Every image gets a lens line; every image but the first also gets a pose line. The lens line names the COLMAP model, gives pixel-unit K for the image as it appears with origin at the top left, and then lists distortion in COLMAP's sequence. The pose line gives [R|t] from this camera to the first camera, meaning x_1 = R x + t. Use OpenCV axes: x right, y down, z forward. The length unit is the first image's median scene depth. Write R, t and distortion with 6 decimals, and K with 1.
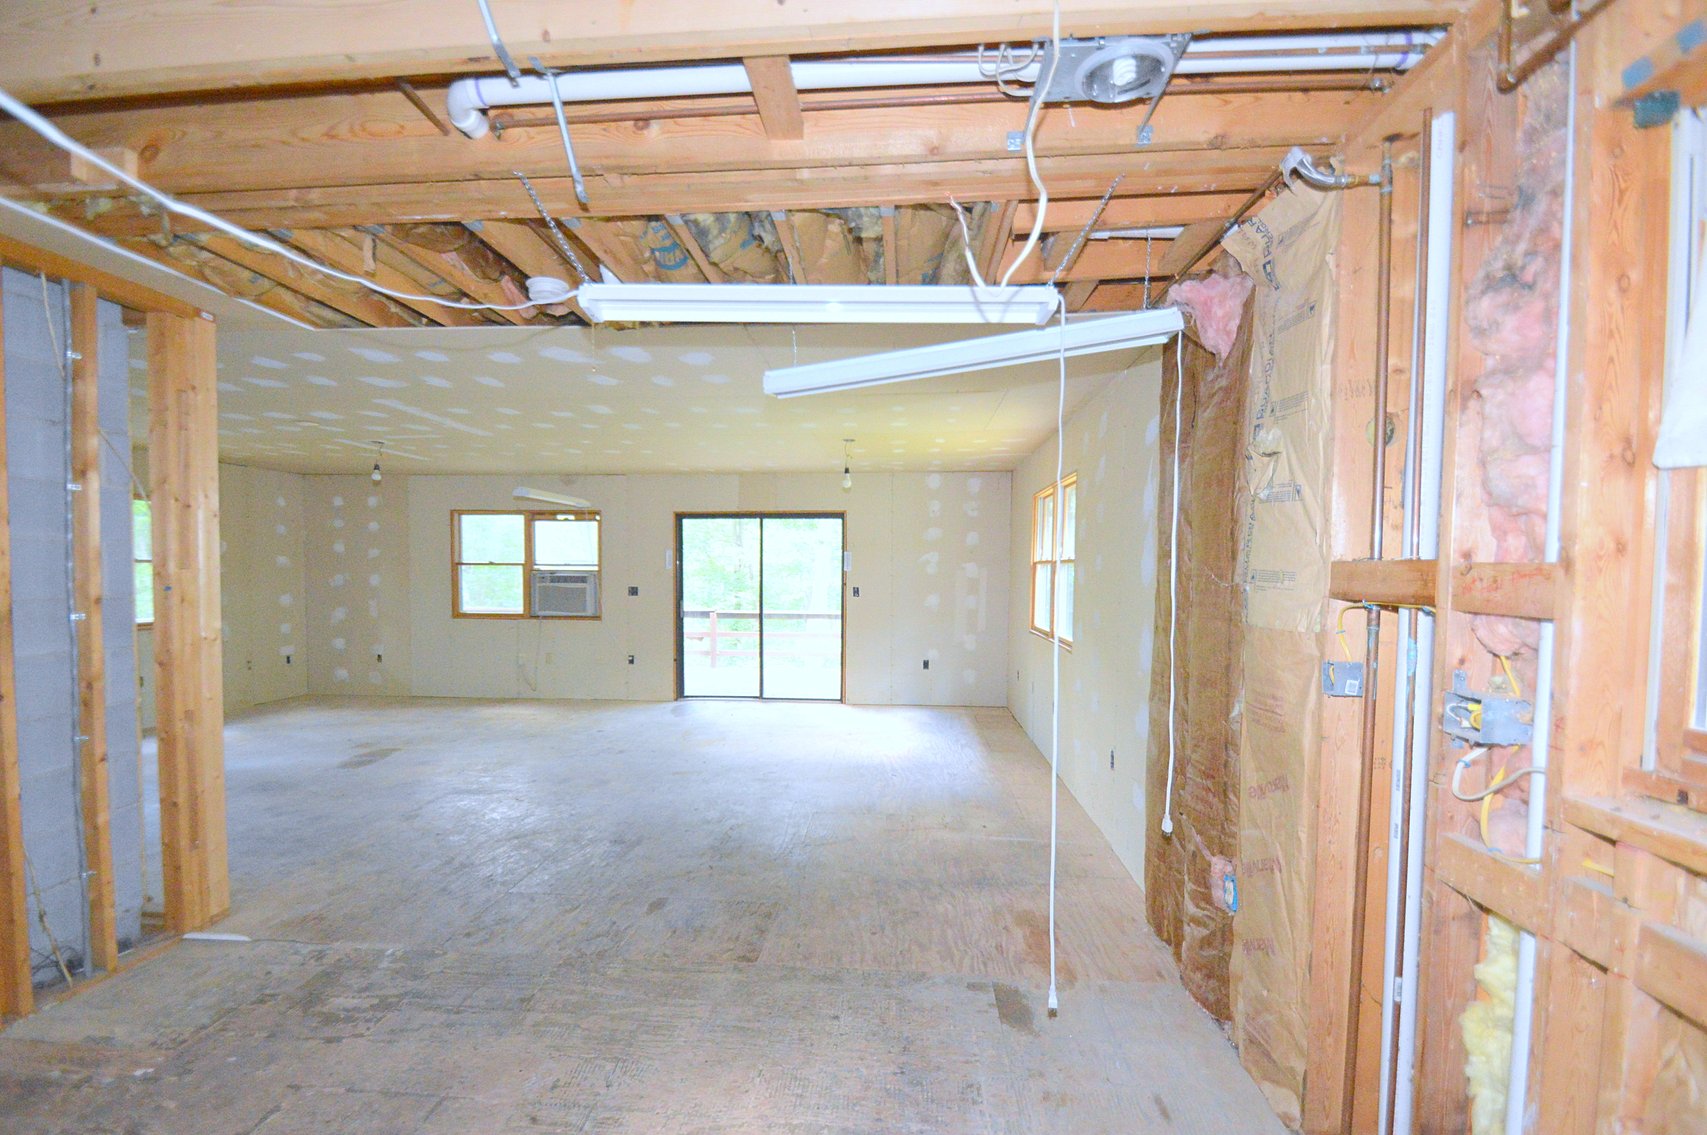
lens RADIAL K [[750.9, 0, 846.8], [0, 750.9, 605.4], [0, 0, 1]] dist [0.011861, -0.015282]
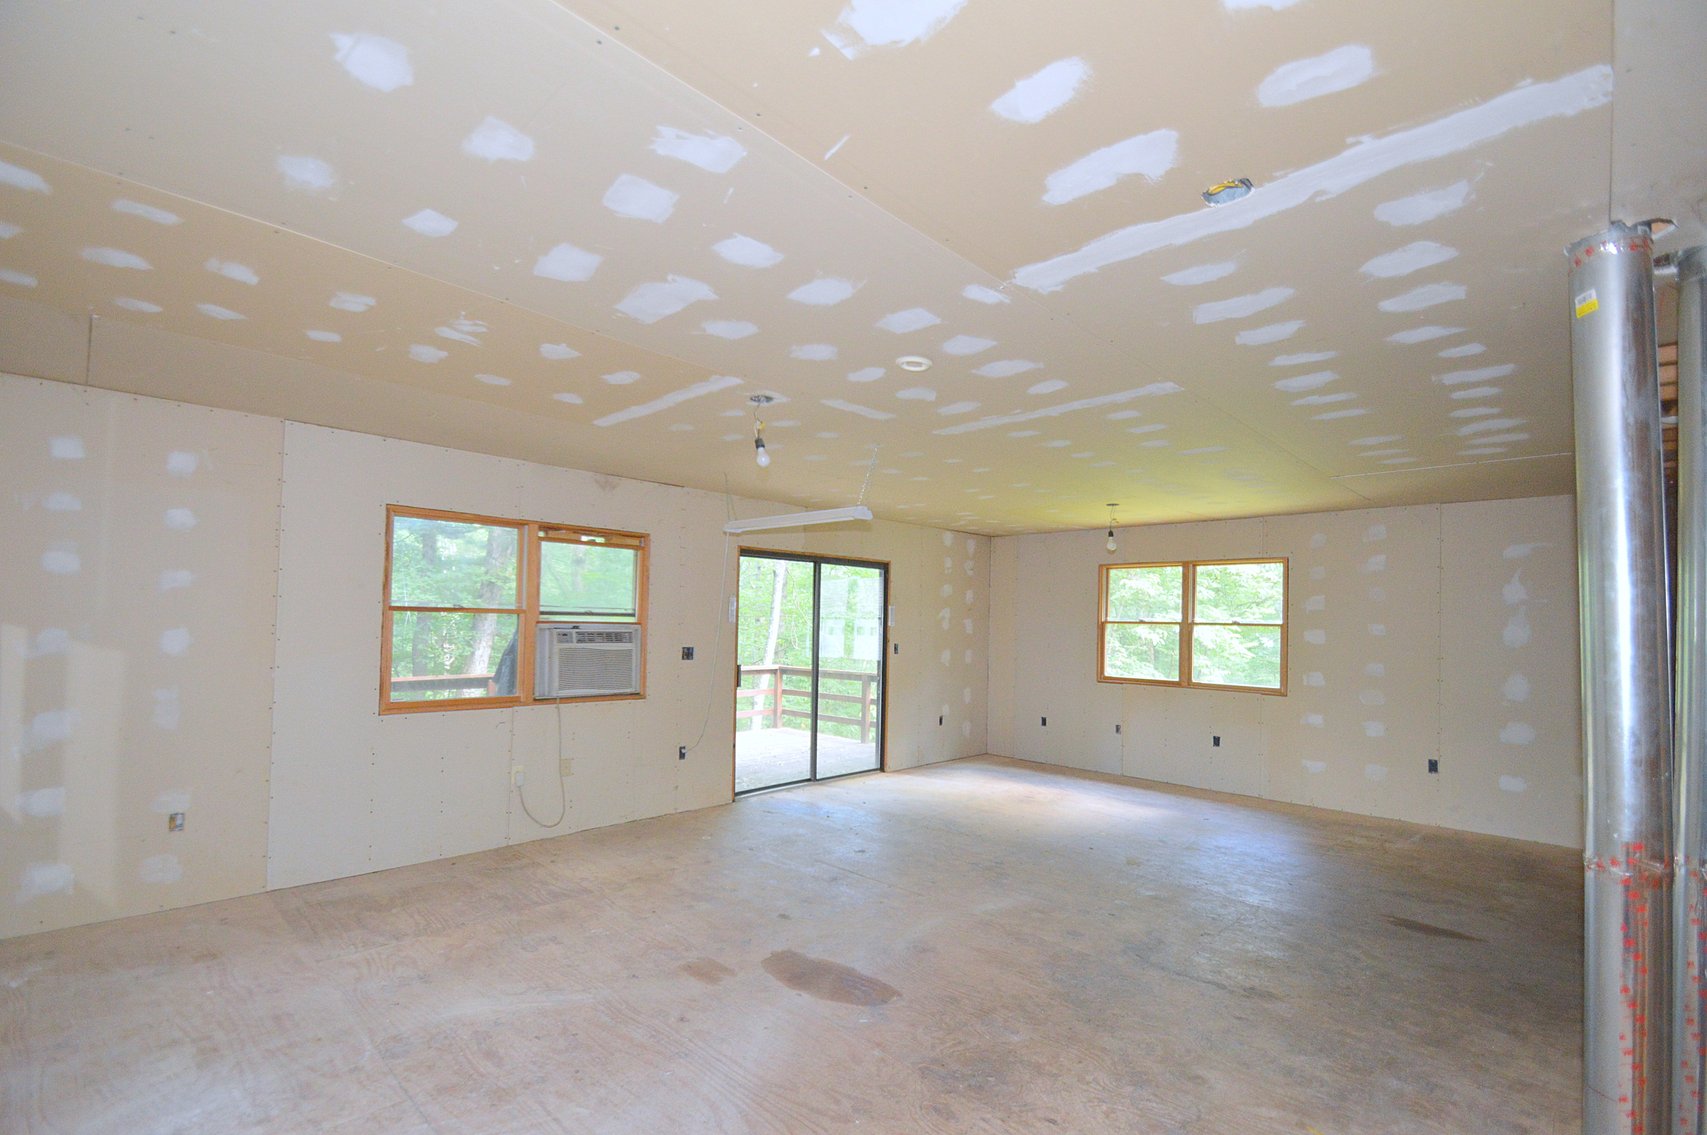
lens RADIAL K [[750.9, 0, 846.8], [0, 750.9, 605.4], [0, 0, 1]] dist [0.011861, -0.015282]
pose [[0.650319, 0.025633, 0.759229, -0.728115], [0.017370, 0.998667, -0.048596, -0.027386], [-0.759463, 0.044791, 0.649007, 0.436643]]
